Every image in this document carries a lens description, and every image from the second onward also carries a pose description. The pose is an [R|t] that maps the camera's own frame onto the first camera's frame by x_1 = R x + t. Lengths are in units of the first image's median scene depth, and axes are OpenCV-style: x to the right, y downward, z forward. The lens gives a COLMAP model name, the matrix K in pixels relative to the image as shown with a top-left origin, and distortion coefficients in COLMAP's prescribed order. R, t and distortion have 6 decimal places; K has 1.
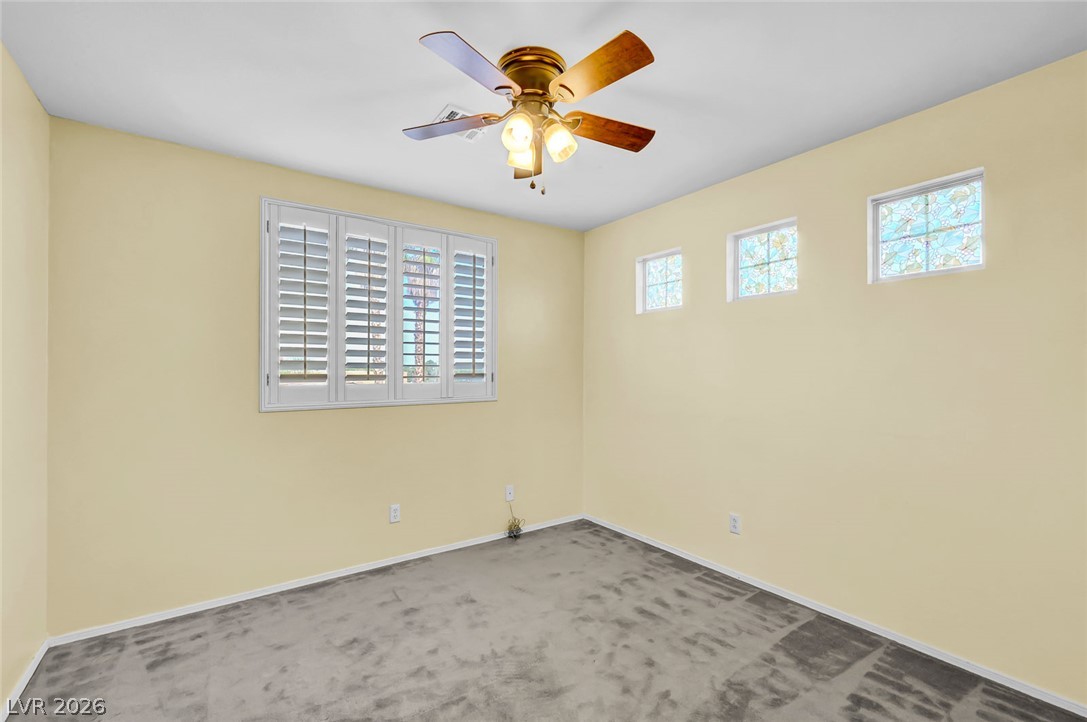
lens RADIAL K [[471.9, 0, 551.4], [0, 471.9, 368.4], [0, 0, 1]] dist [0.002238, 0.000872]
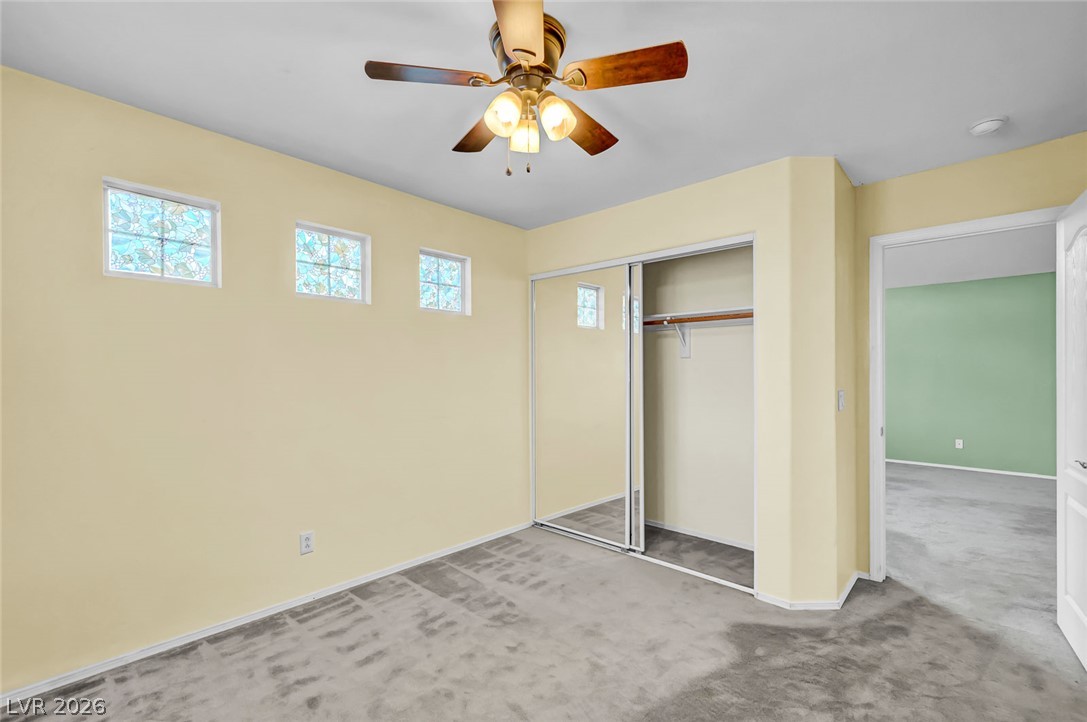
lens RADIAL K [[471.9, 0, 551.4], [0, 471.9, 368.4], [0, 0, 1]] dist [0.002238, 0.000872]
pose [[-0.197461, 0.006240, 0.980291, -0.636067], [-0.005142, 0.999959, -0.007401, -0.002007], [-0.980297, -0.006502, -0.197421, 0.768612]]
